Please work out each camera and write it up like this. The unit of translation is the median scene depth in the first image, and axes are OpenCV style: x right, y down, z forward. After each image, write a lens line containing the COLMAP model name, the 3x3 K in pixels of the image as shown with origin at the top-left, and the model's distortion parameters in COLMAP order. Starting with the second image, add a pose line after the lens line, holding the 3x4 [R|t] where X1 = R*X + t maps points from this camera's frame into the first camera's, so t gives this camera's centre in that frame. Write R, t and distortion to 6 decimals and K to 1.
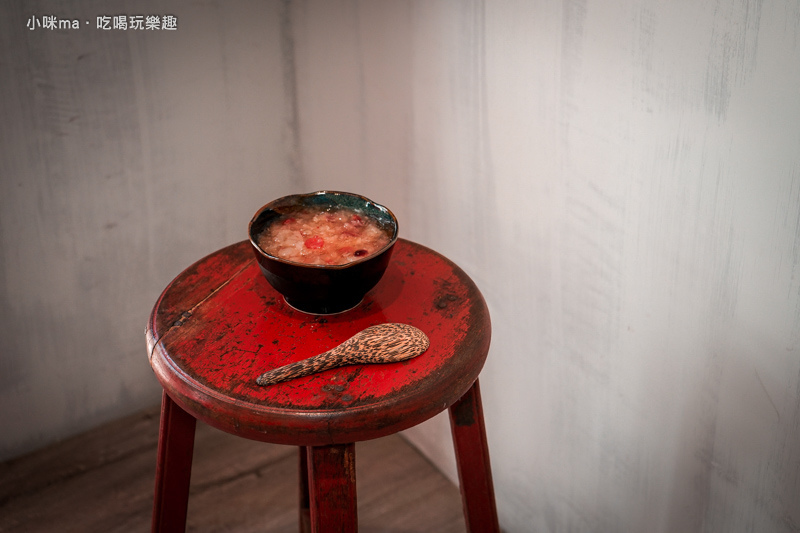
lens RADIAL K [[1252.2, 0, 402.0], [0, 1252.2, 266.5], [0, 0, 1]] dist [-0.042155, 0.000000]
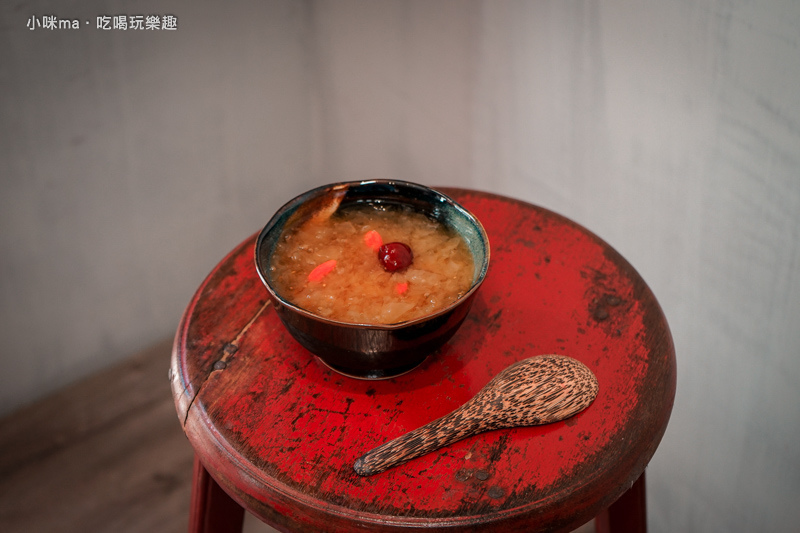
lens RADIAL K [[1277.0, 0, 401.7], [0, 1277.0, 268.1], [0, 0, 1]] dist [-0.040946, 0.000000]
pose [[0.998605, -0.037766, 0.036907, -0.104010], [0.031844, 0.988233, 0.149603, -0.103927], [-0.042123, -0.148219, 0.988057, 0.325023]]
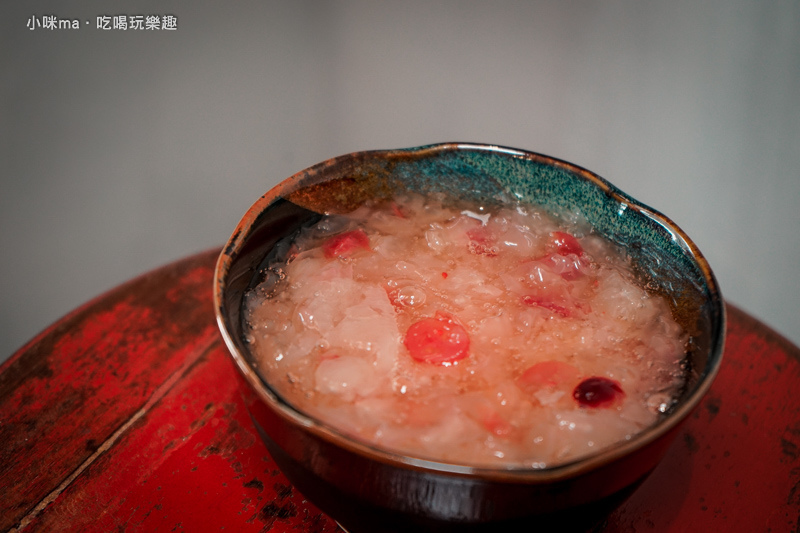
lens RADIAL K [[1607.1, 0, 395.8], [0, 1607.1, 266.1], [0, 0, 1]] dist [-0.076610, 0.000000]
pose [[0.998309, 0.057785, 0.006382, -0.083198], [-0.058127, 0.990125, 0.127567, -0.083858], [0.001052, -0.127723, 0.991809, 0.626786]]
